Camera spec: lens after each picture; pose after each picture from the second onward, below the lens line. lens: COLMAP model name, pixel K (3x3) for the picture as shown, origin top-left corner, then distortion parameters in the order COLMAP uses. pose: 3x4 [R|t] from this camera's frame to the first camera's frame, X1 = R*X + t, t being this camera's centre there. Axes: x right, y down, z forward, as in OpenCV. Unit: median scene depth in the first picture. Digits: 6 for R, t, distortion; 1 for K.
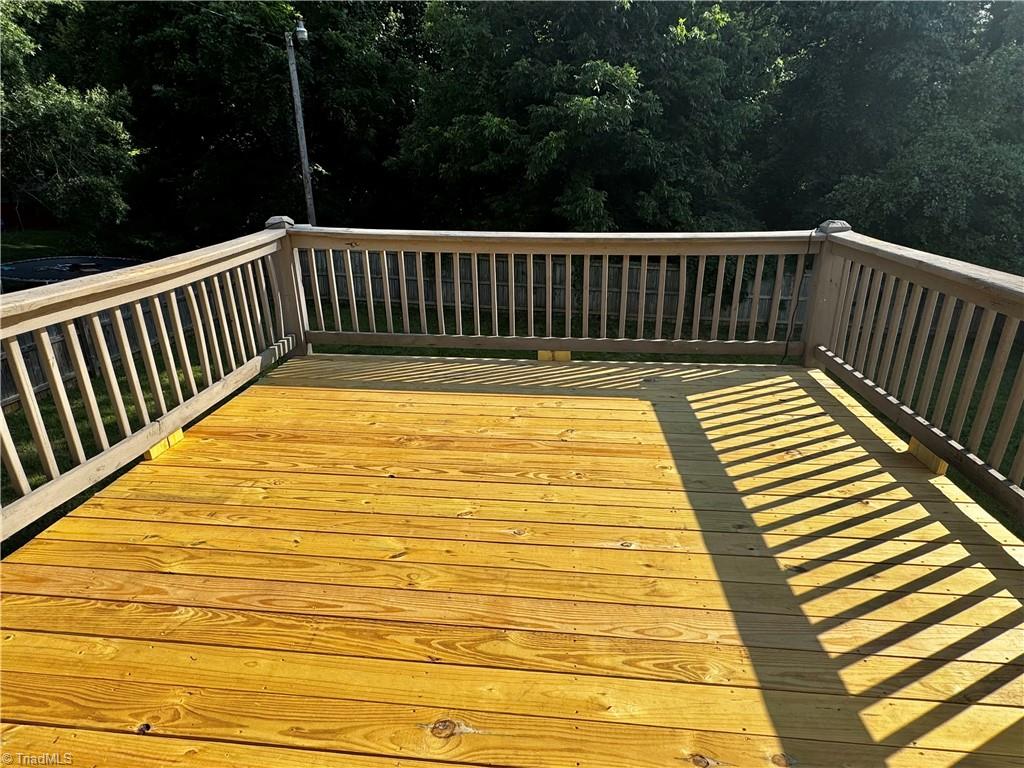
lens RADIAL K [[558.8, 0, 512.0], [0, 558.8, 384.0], [0, 0, 1]] dist [0.000845, 0.001139]
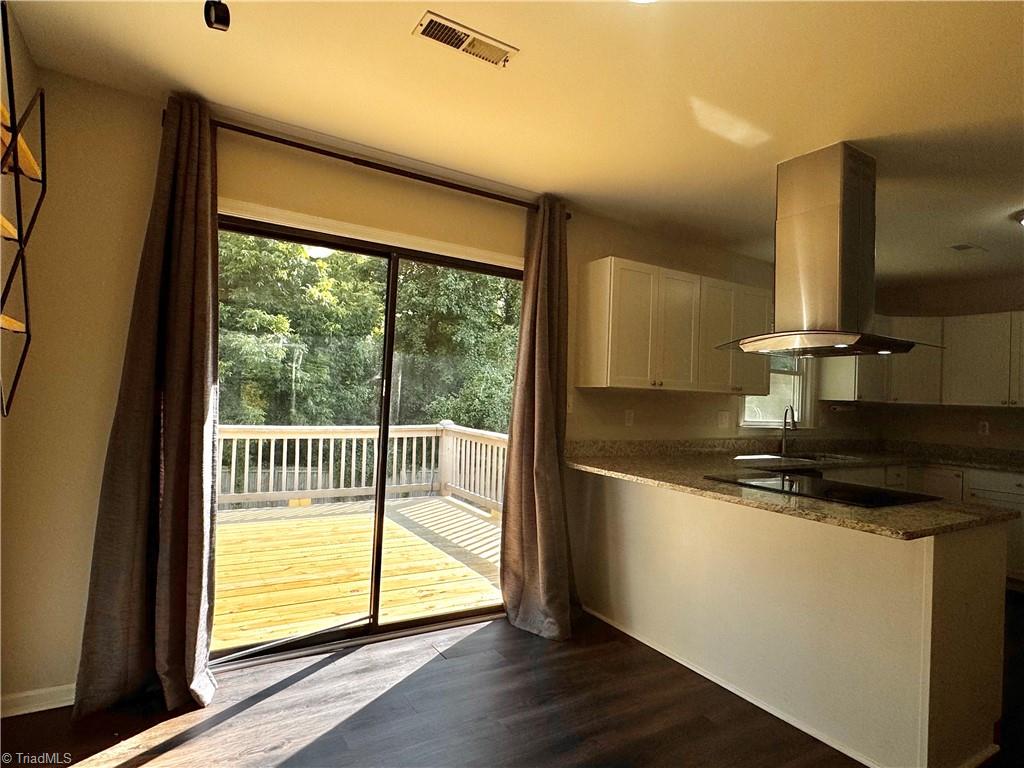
lens RADIAL K [[568.6, 0, 512.0], [0, 568.6, 384.0], [0, 0, 1]] dist [0.001159, 0.001564]
pose [[0.796670, 0.036175, 0.603331, -0.439201], [0.191360, 0.931761, -0.308550, 0.253957], [-0.573322, 0.361266, 0.735383, -0.646183]]
